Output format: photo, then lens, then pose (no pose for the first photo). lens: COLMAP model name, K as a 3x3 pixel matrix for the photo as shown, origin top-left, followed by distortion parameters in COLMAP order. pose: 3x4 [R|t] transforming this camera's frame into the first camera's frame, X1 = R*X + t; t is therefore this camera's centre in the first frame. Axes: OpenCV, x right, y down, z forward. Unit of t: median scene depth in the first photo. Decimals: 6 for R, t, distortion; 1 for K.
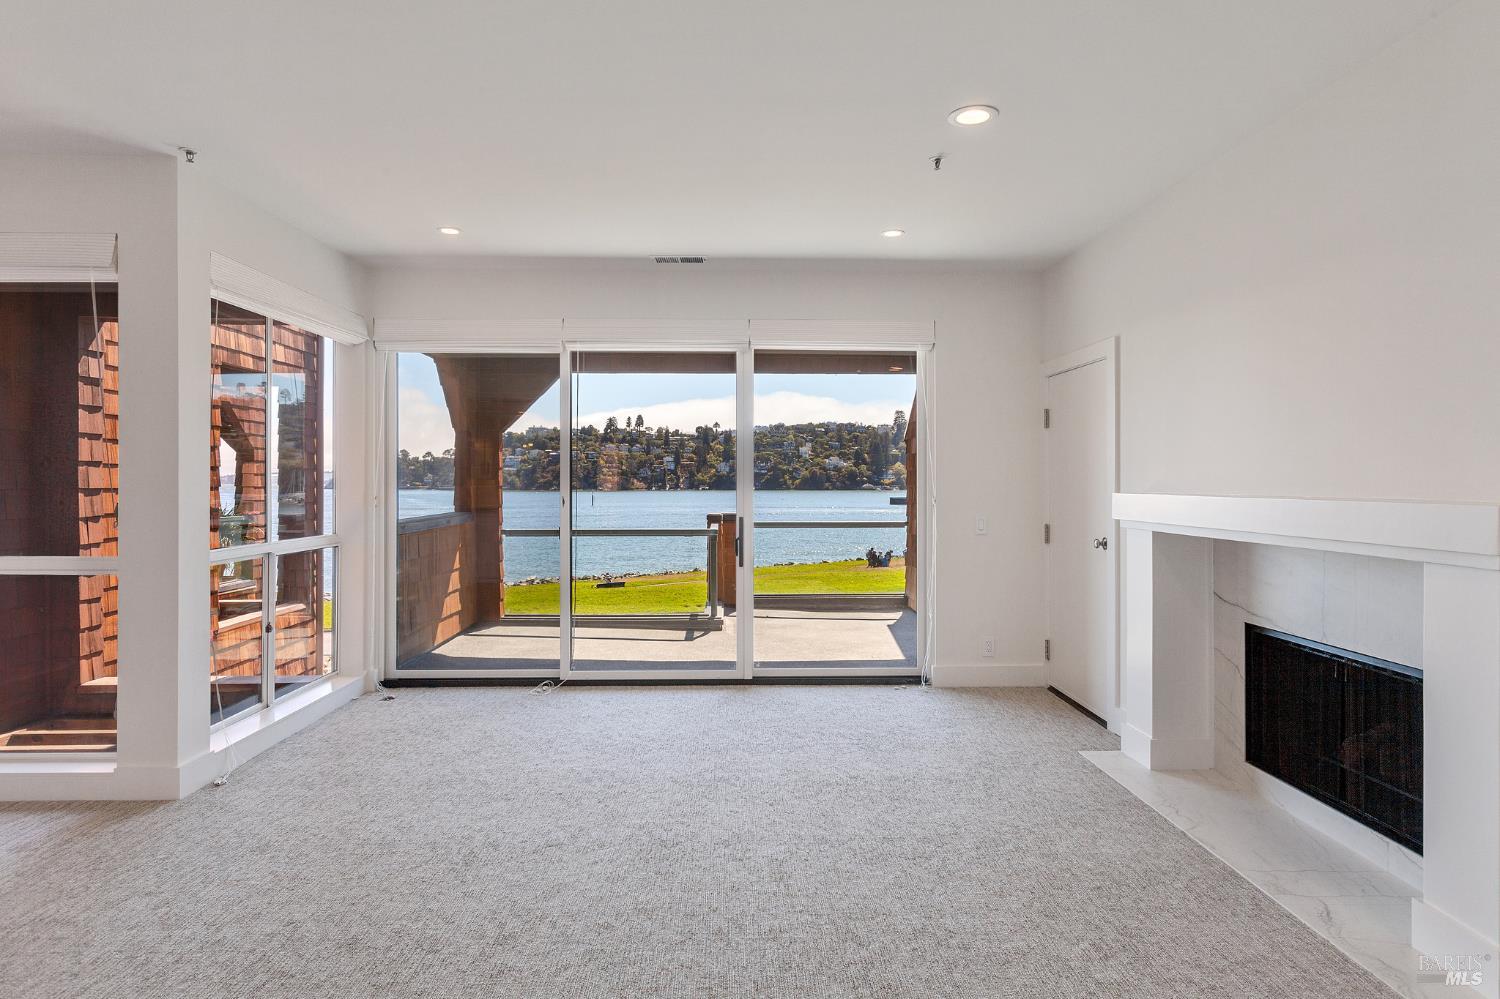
lens RADIAL K [[904.1, 0, 750.2], [0, 904.1, 477.2], [0, 0, 1]] dist [-0.001159, 0.005704]
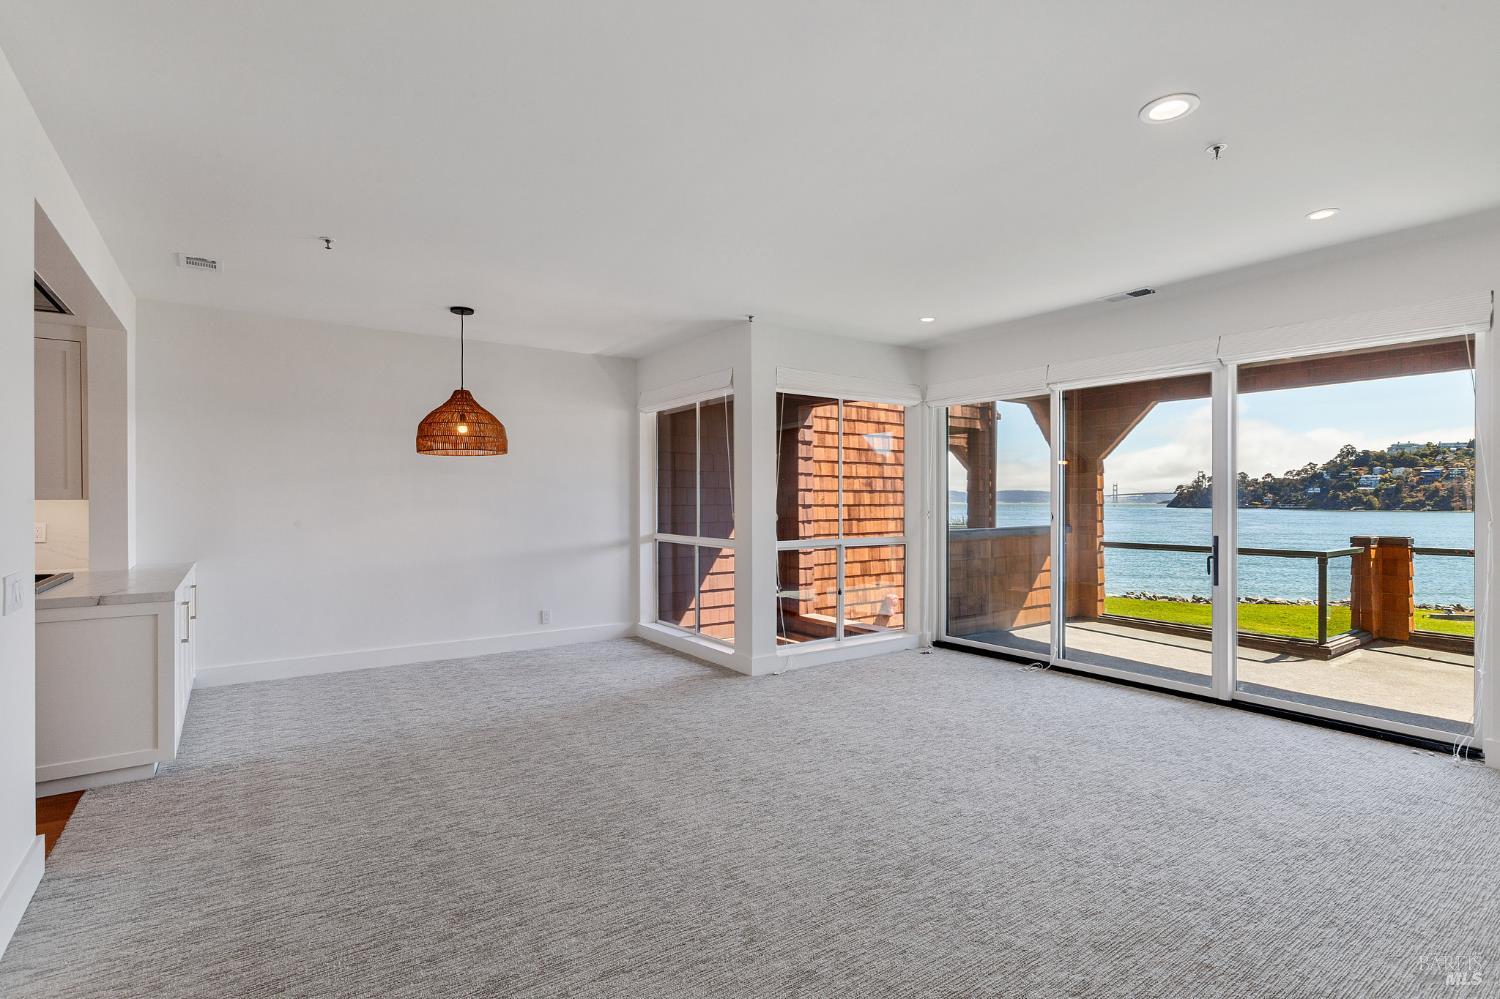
lens RADIAL K [[734.4, 0, 750.0], [0, 734.4, 499.5], [0, 0, 1]] dist [-0.005035, -0.000069]
pose [[0.547631, -0.000429, -0.836720, 0.396606], [0.002694, 0.999996, 0.001250, 0.001003], [0.836716, -0.002938, 0.547629, 0.130091]]
